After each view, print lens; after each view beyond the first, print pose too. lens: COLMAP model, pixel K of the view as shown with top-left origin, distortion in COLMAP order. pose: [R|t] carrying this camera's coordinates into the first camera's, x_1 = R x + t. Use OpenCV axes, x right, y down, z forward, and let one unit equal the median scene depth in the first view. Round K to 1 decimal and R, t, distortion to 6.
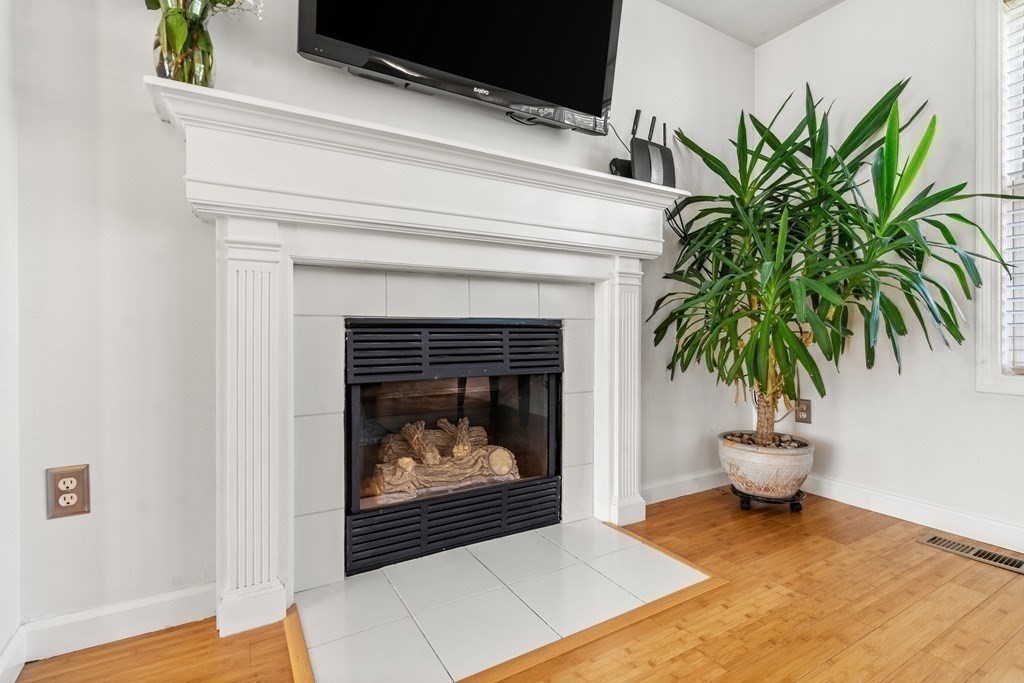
lens RADIAL K [[474.0, 0, 505.6], [0, 474.0, 332.8], [0, 0, 1]] dist [-0.001660, 0.000689]
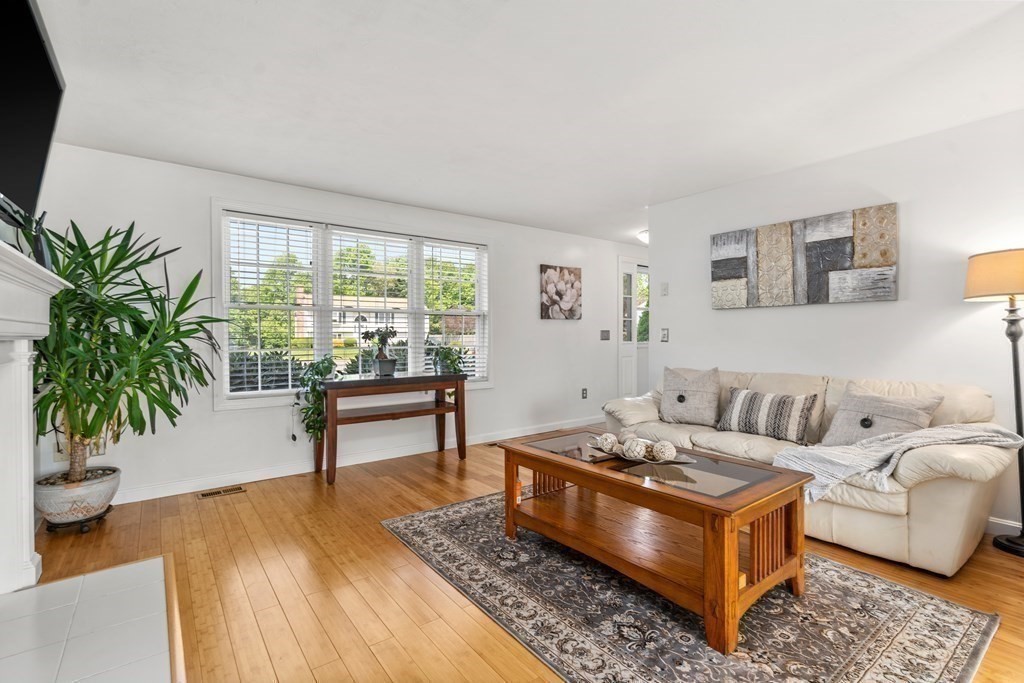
lens RADIAL K [[474.0, 0, 517.9], [0, 474.0, 340.7], [0, 0, 1]] dist [-0.001660, 0.000689]
pose [[-0.139872, -0.009900, 0.990120, -1.154419], [0.003313, 0.999940, 0.010467, -0.192494], [-0.990164, 0.004744, -0.139830, 0.041451]]
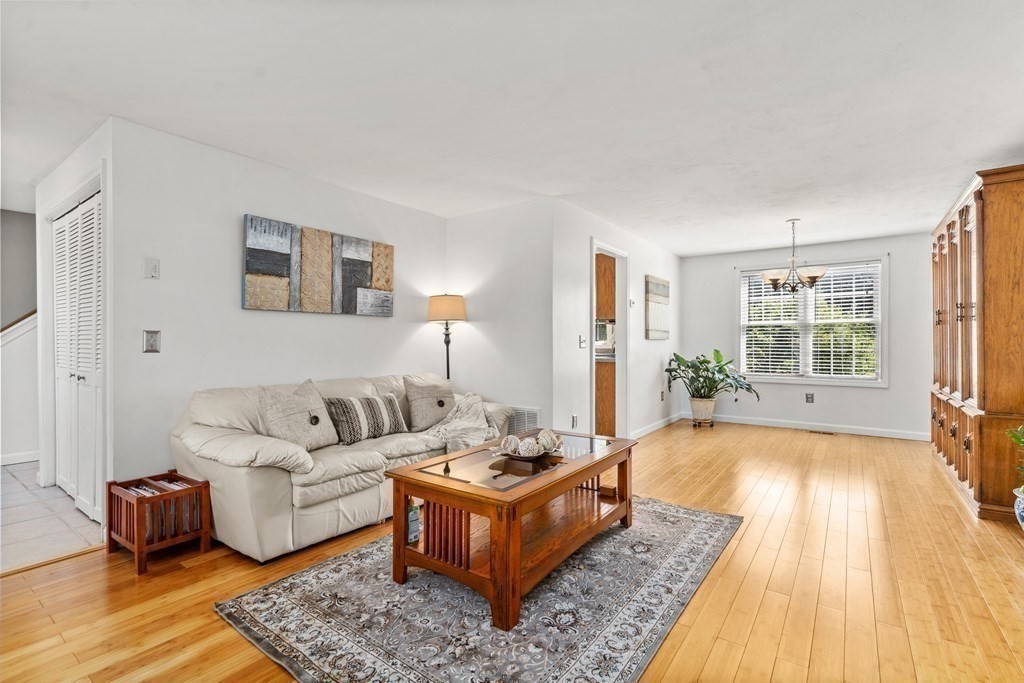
lens RADIAL K [[474.0, 0, 512.0], [0, 474.0, 341.4], [0, 0, 1]] dist [-0.001660, 0.000689]
pose [[-0.908002, 0.002060, -0.418960, 0.811849], [0.003270, 0.999992, -0.002169, -0.187612], [0.418953, -0.003339, -0.908002, 0.832584]]
